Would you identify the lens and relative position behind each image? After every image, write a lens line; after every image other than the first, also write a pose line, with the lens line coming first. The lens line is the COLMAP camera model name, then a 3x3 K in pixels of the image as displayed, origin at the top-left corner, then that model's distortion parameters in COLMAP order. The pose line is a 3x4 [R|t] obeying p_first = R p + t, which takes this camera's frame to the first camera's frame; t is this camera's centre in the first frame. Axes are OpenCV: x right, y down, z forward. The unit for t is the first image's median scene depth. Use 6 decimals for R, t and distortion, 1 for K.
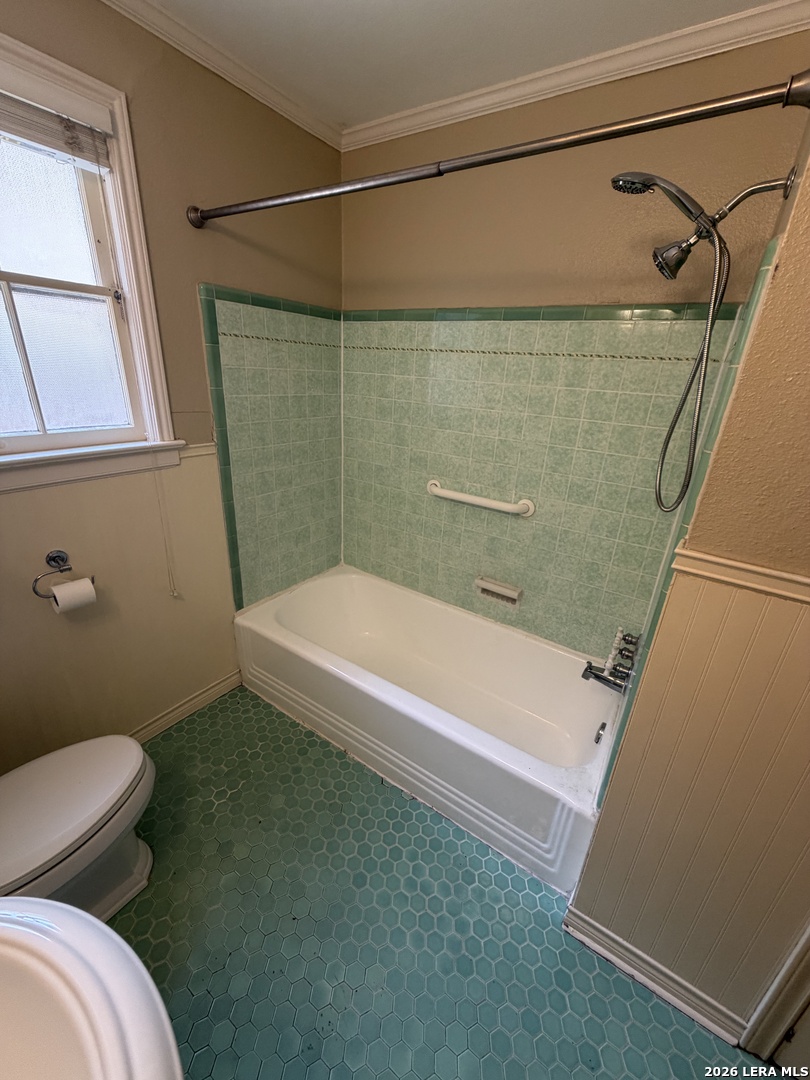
lens RADIAL K [[429.4, 0, 404.0], [0, 429.4, 535.9], [0, 0, 1]] dist [0.000391, 0.000102]
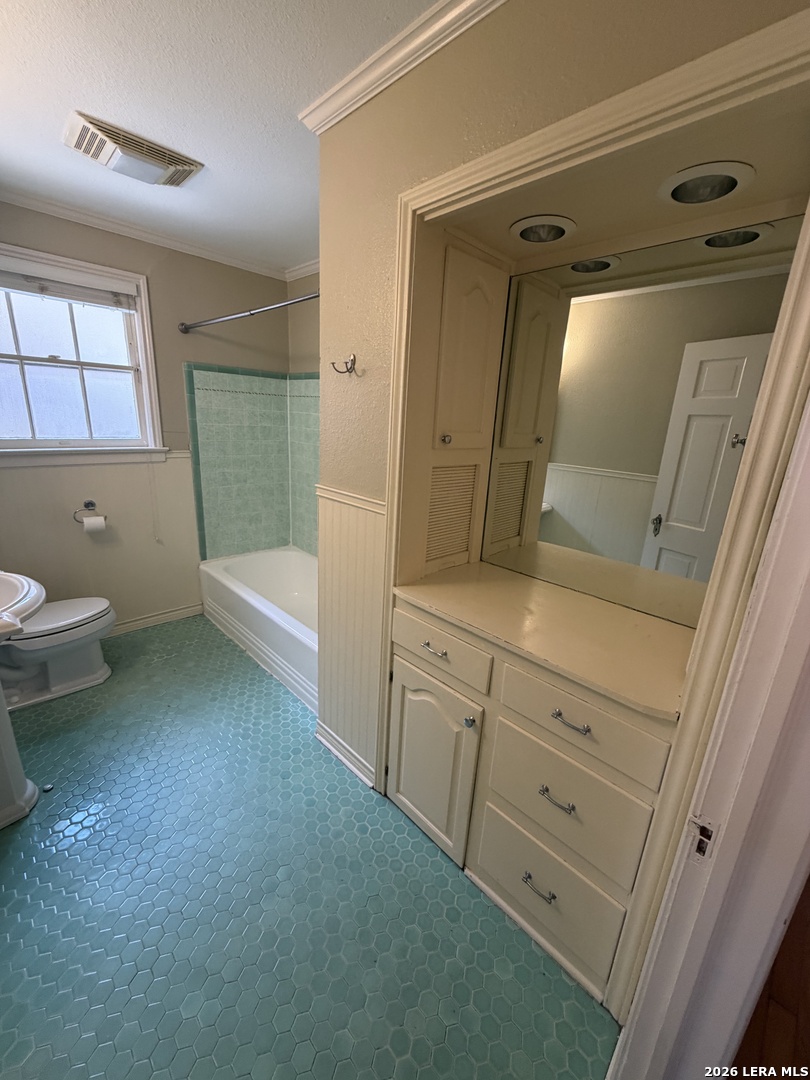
lens RADIAL K [[429.4, 0, 405.8], [0, 429.4, 536.0], [0, 0, 1]] dist [0.000391, 0.000102]
pose [[0.981480, 0.050283, -0.184847, 0.769771], [-0.070058, 0.992309, -0.102054, 0.242866], [0.178294, 0.113114, 0.977454, -0.487043]]
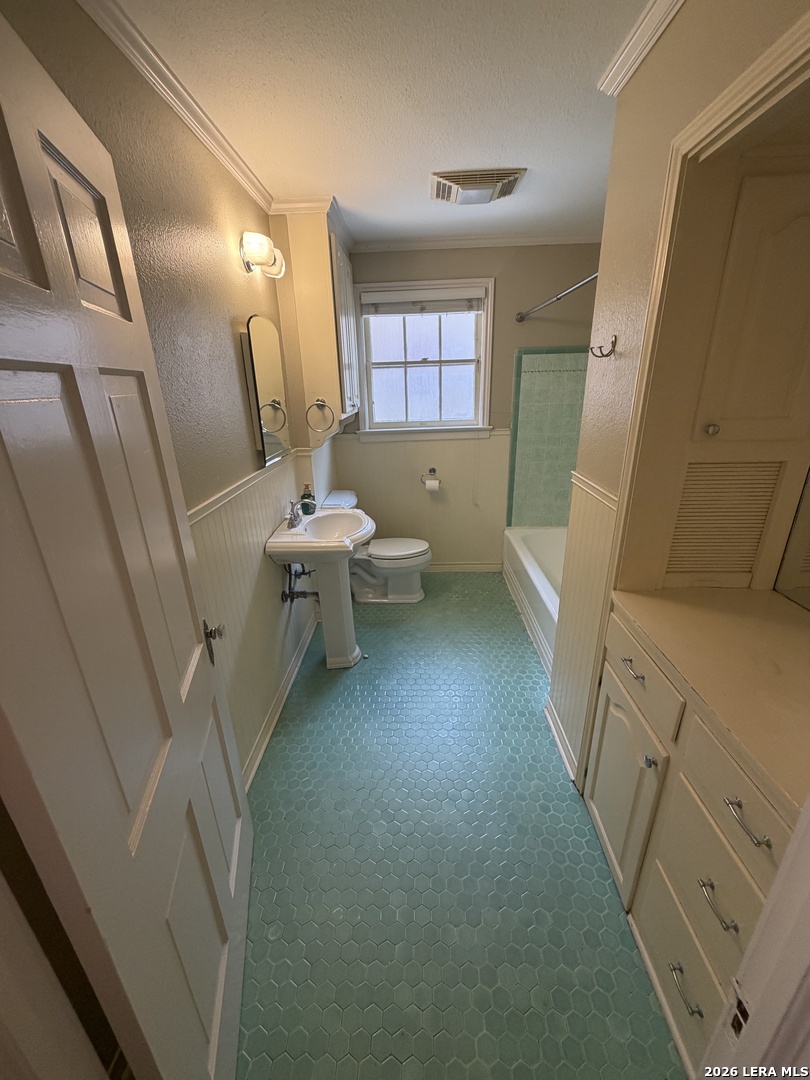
lens RADIAL K [[429.4, 0, 407.5], [0, 429.4, 536.1], [0, 0, 1]] dist [0.000391, 0.000102]
pose [[0.539001, 0.228101, -0.810832, 1.033695], [-0.252819, 0.962060, 0.102582, 0.170110], [0.803468, 0.149702, 0.576220, -0.414138]]
